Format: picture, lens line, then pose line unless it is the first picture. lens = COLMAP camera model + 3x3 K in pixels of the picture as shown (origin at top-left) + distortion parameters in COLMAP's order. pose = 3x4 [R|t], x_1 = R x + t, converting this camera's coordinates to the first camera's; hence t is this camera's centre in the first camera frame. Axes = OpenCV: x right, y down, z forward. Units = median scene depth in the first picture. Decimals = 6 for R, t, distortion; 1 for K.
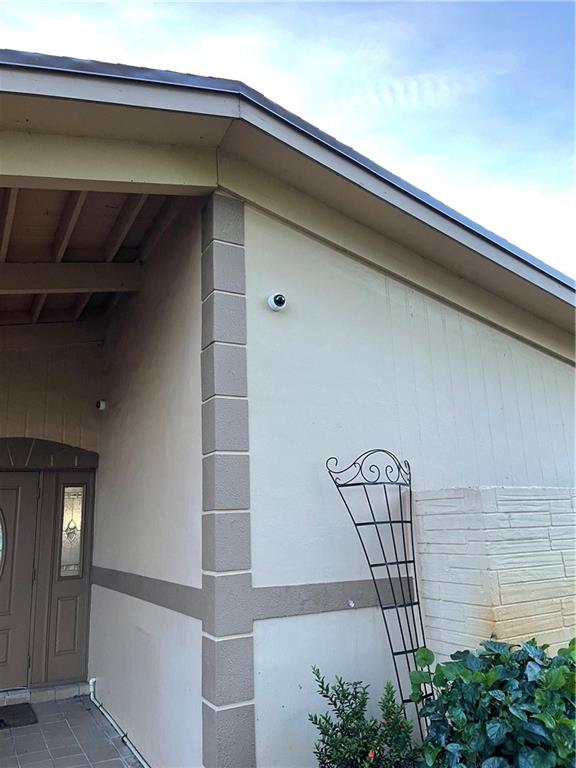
lens RADIAL K [[577.1, 0, 287.2], [0, 577.1, 386.4], [0, 0, 1]] dist [0.034199, -0.005167]
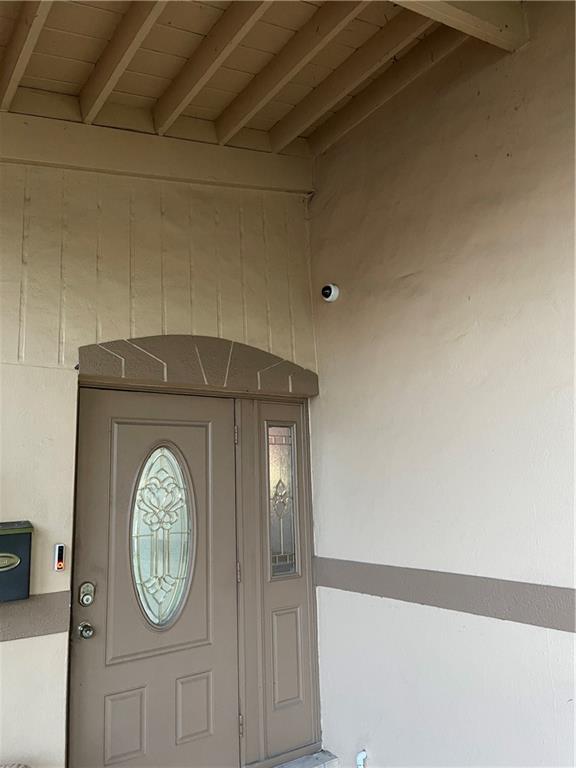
lens RADIAL K [[577.1, 0, 287.6], [0, 577.1, 382.0], [0, 0, 1]] dist [0.034199, -0.005167]
pose [[0.990918, 0.030359, 0.130998, -0.450225], [-0.036392, 0.998373, 0.043905, 0.101974], [-0.129452, -0.048274, 0.990410, 0.415538]]
